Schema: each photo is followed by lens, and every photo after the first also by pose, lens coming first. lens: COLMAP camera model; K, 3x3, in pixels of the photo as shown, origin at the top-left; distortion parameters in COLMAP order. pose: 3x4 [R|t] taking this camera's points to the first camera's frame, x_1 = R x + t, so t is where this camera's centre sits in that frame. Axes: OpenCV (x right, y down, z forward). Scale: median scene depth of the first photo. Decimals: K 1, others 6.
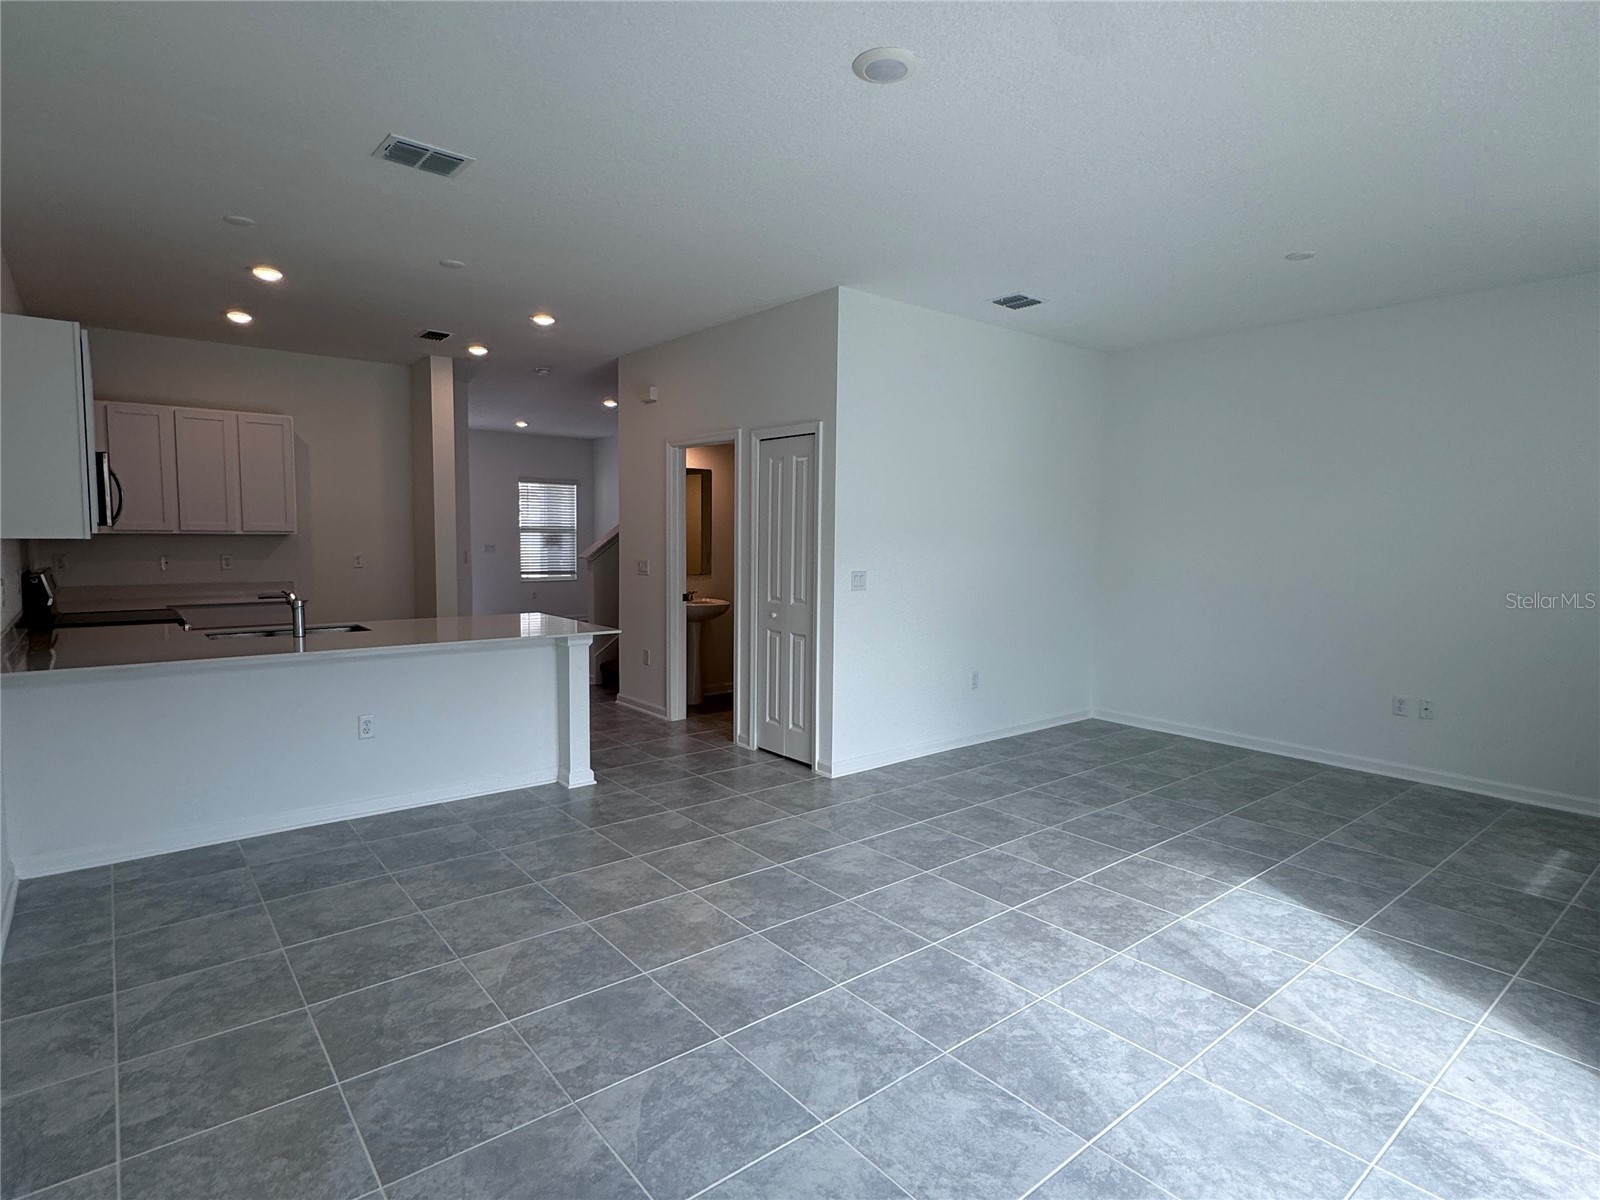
lens RADIAL K [[854.0, 0, 801.1], [0, 854.0, 601.1], [0, 0, 1]] dist [-0.000980, 0.000071]
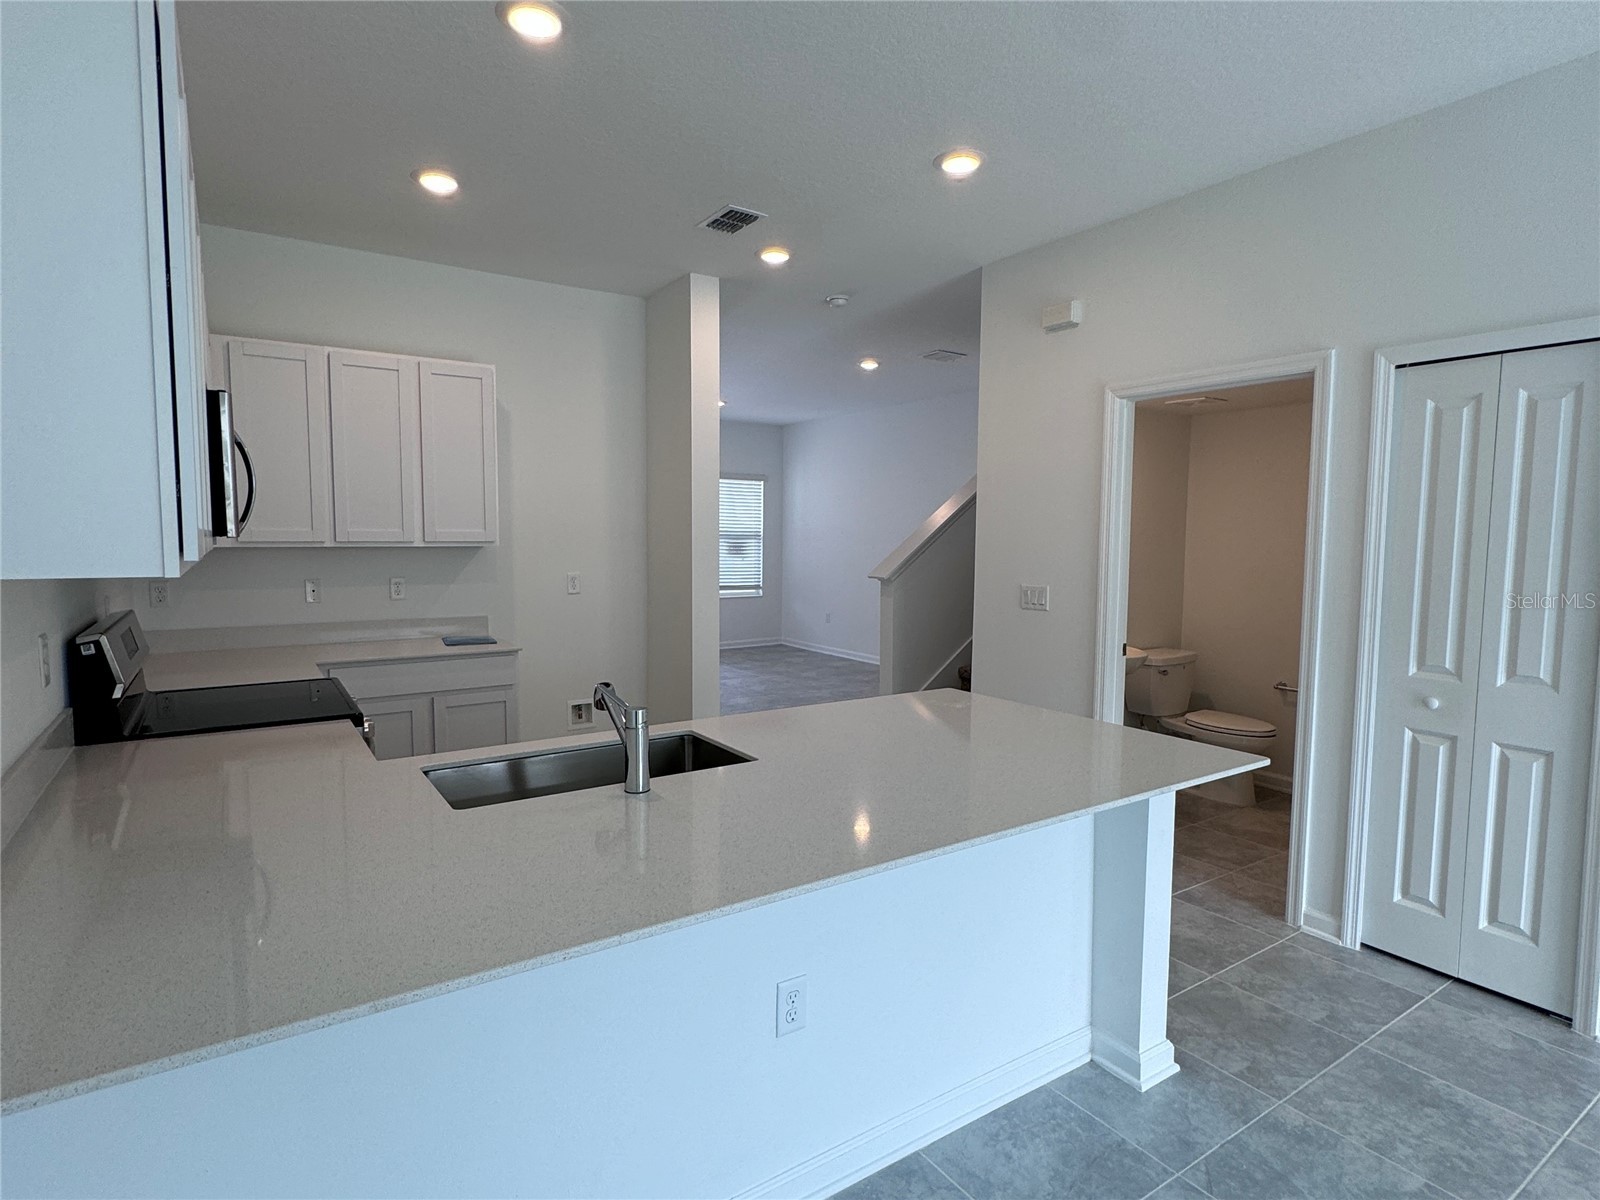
lens RADIAL K [[854.0, 0, 801.1], [0, 854.0, 602.0], [0, 0, 1]] dist [-0.000980, 0.000071]
pose [[0.995646, 0.002990, -0.093168, -0.445457], [-0.003267, 0.999991, -0.002829, -0.051042], [0.093159, 0.003121, 0.995646, 0.550402]]
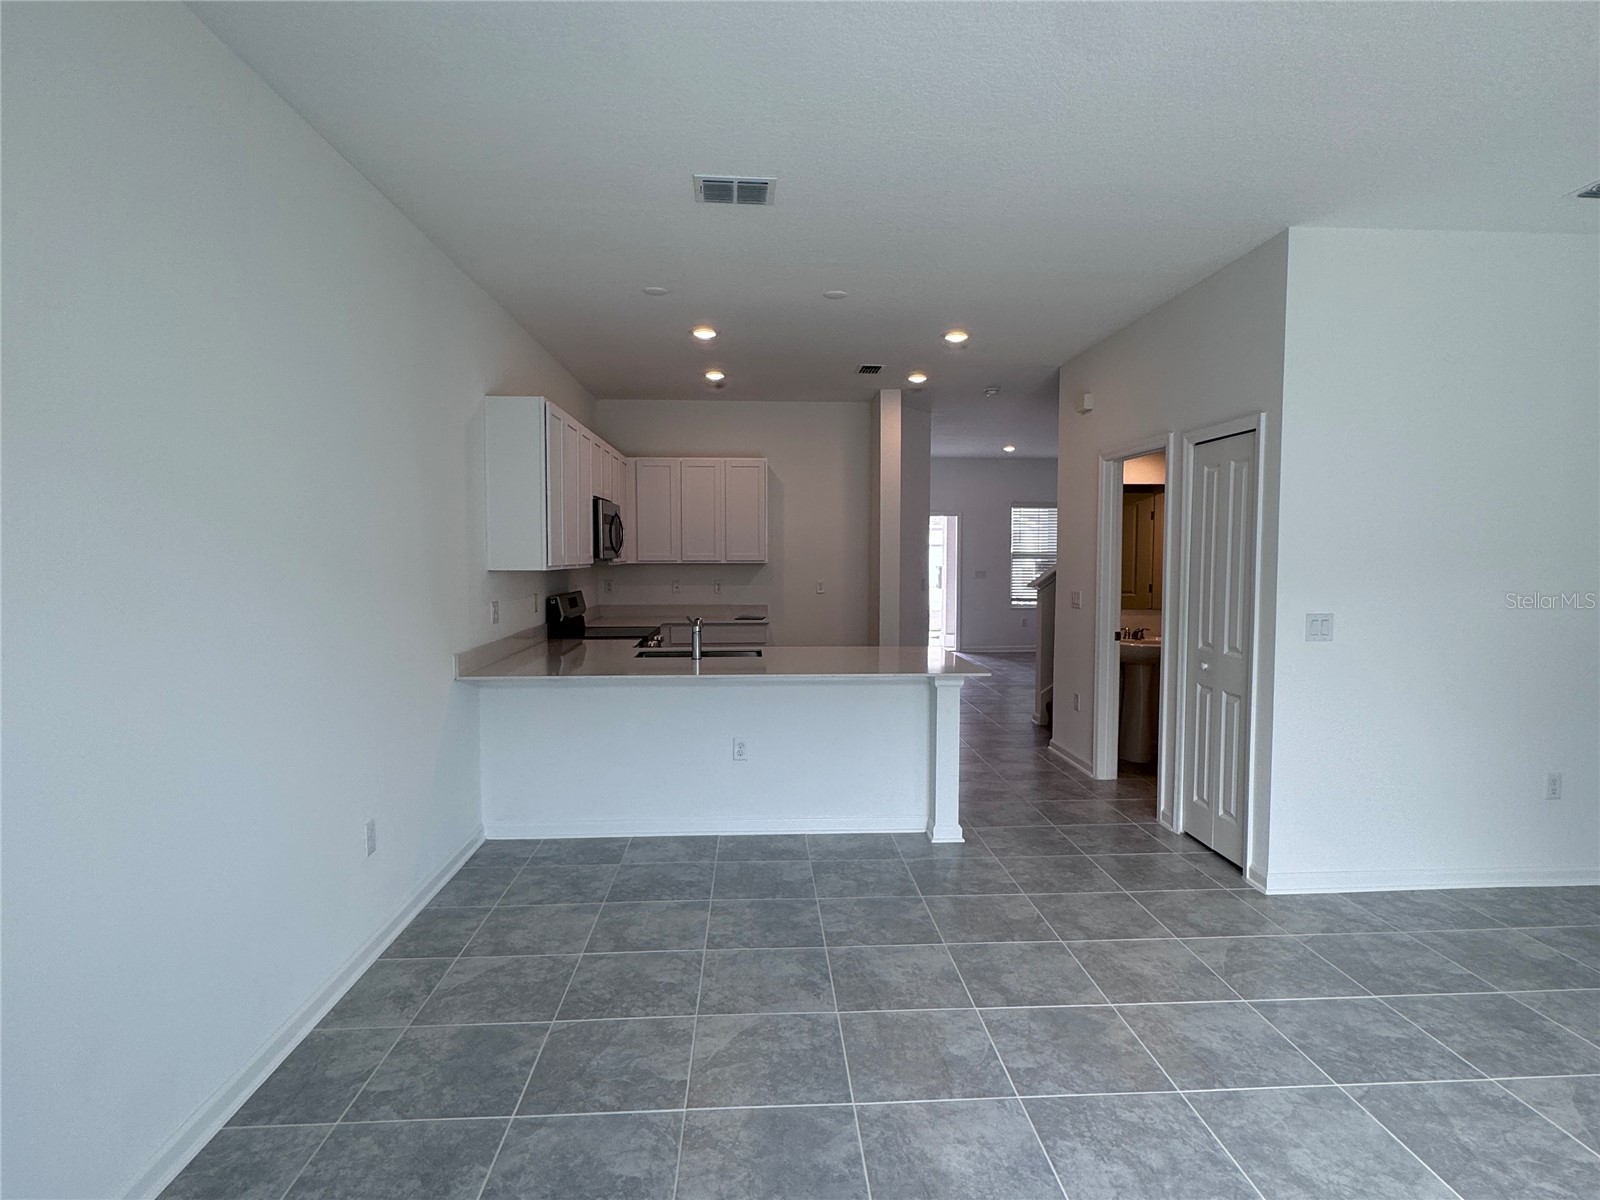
lens RADIAL K [[854.0, 0, 801.7], [0, 854.0, 600.5], [0, 0, 1]] dist [-0.000980, 0.000071]
pose [[0.809103, 0.023174, -0.587210, 0.155416], [-0.039545, 0.999104, -0.015060, -0.020872], [0.586335, 0.035406, 0.809295, 0.182531]]
